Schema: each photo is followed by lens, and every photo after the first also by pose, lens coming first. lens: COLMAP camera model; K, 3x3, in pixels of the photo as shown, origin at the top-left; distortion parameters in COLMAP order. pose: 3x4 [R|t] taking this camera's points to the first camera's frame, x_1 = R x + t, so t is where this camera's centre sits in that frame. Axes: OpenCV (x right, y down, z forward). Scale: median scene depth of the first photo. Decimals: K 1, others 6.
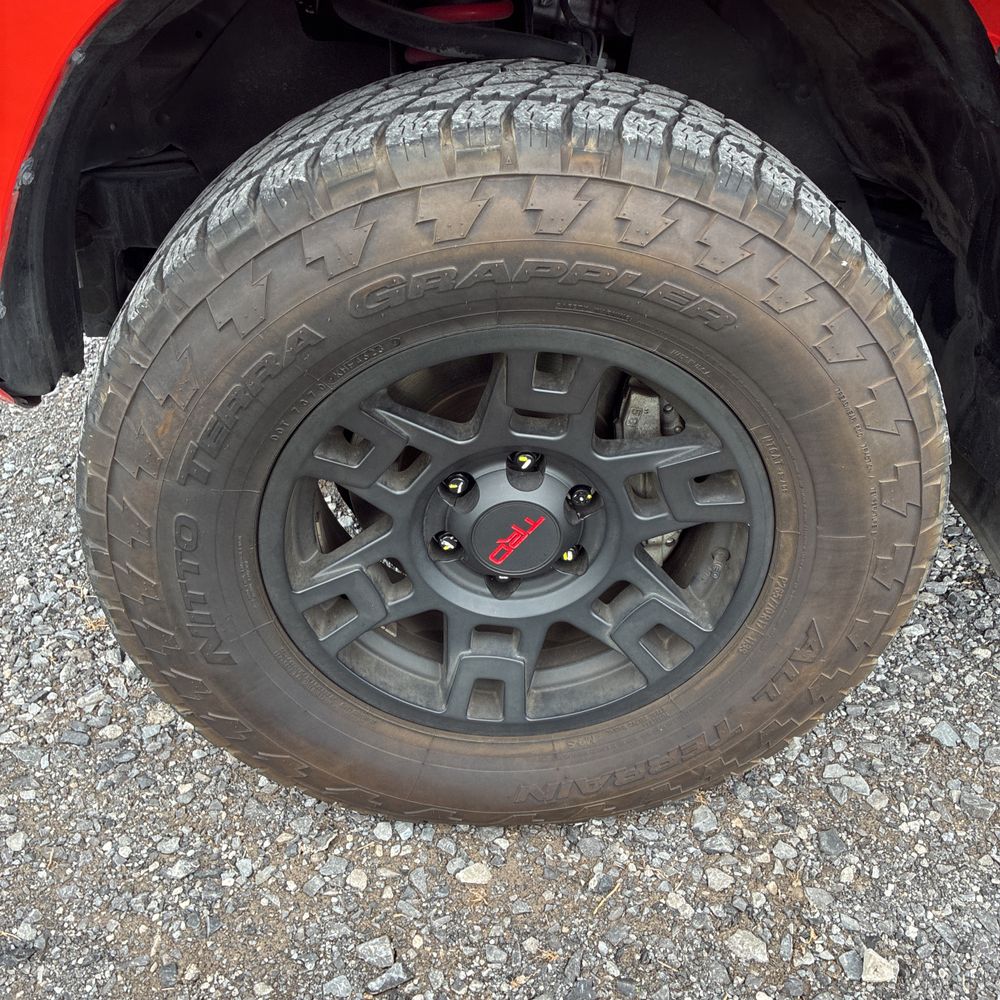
lens RADIAL K [[1021.5, 0, 495.7], [0, 1021.5, 514.3], [0, 0, 1]] dist [0.023748, 0.000000]
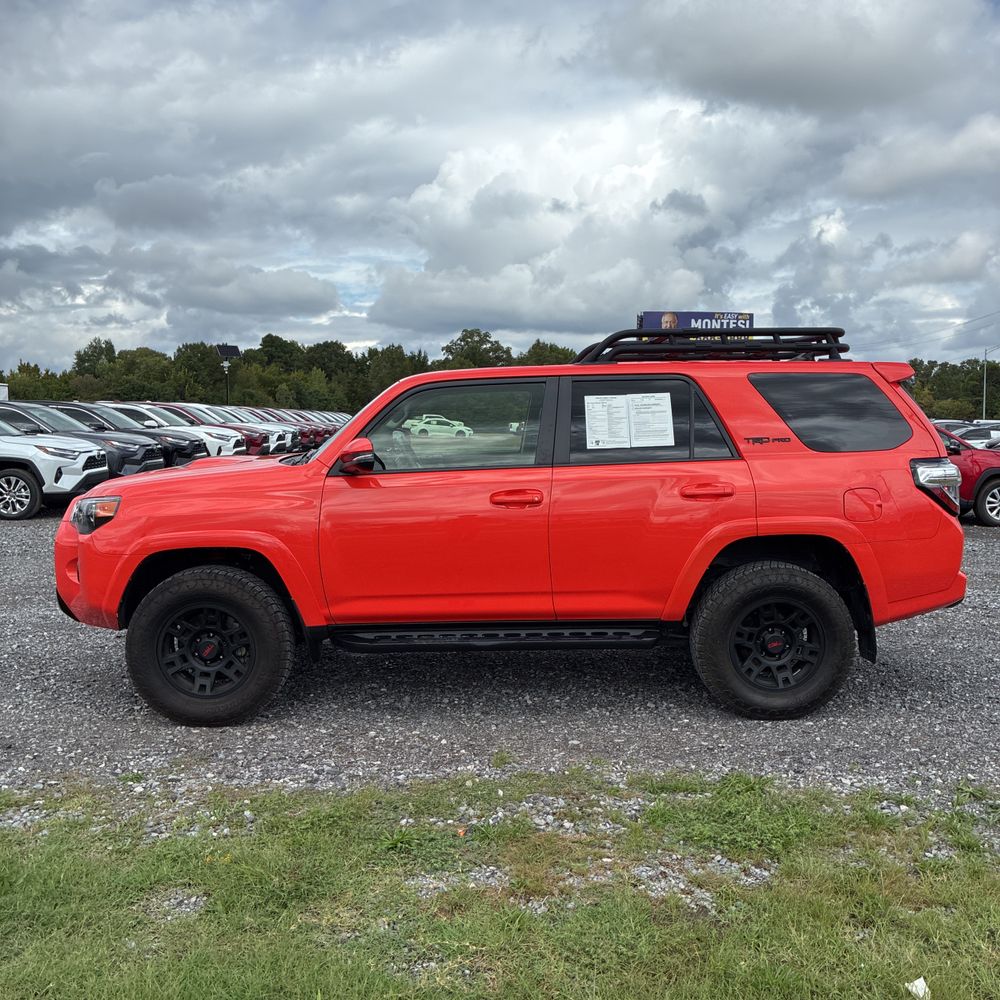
lens RADIAL K [[1021.5, 0, 498.3], [0, 1021.5, 516.8], [0, 0, 1]] dist [0.023748, 0.000000]
pose [[0.999771, -0.004530, -0.020927, 1.789065], [-0.006321, 0.871360, -0.490604, 2.204385], [0.020457, 0.490623, 0.871132, -4.256870]]
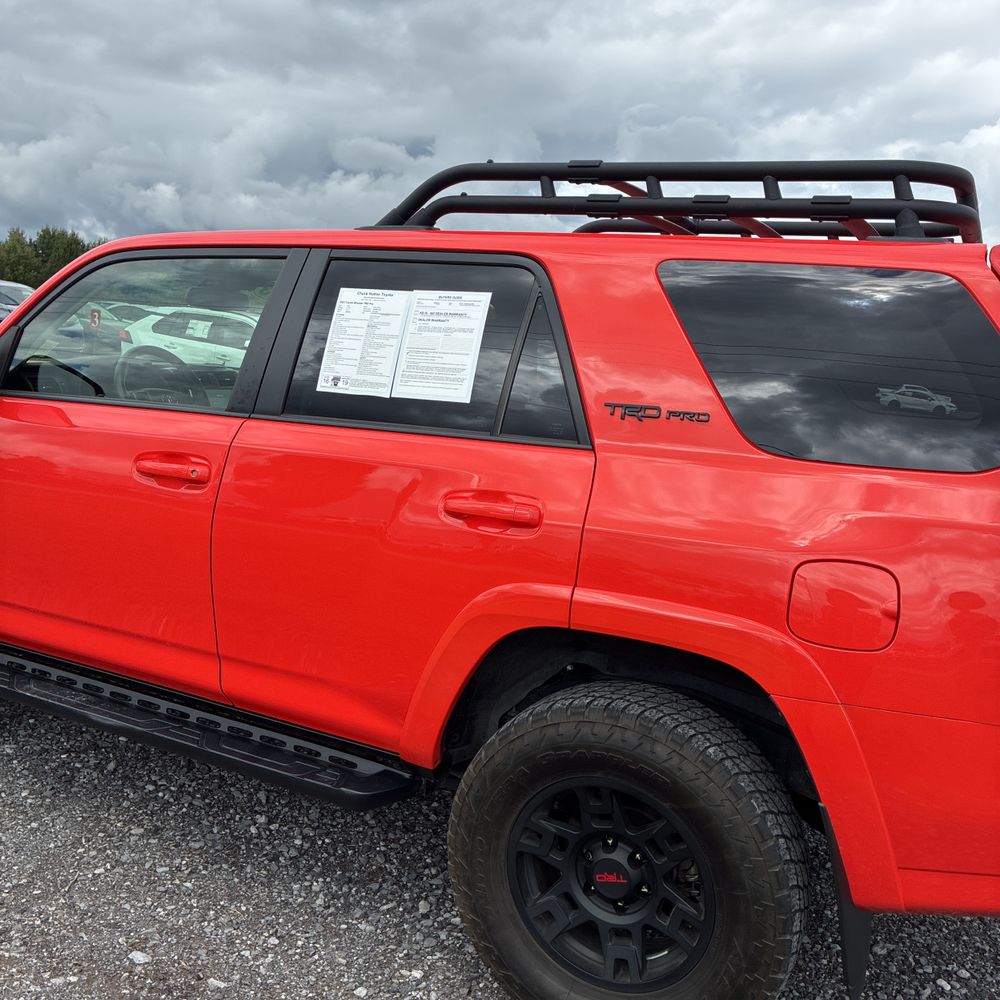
lens RADIAL K [[1021.5, 0, 497.4], [0, 1021.5, 498.1], [0, 0, 1]] dist [0.023748, 0.000000]
pose [[0.871997, 0.143014, -0.468153, 4.072295], [-0.345194, 0.857744, -0.380942, 0.213607], [0.347076, 0.493784, 0.797318, -1.380622]]
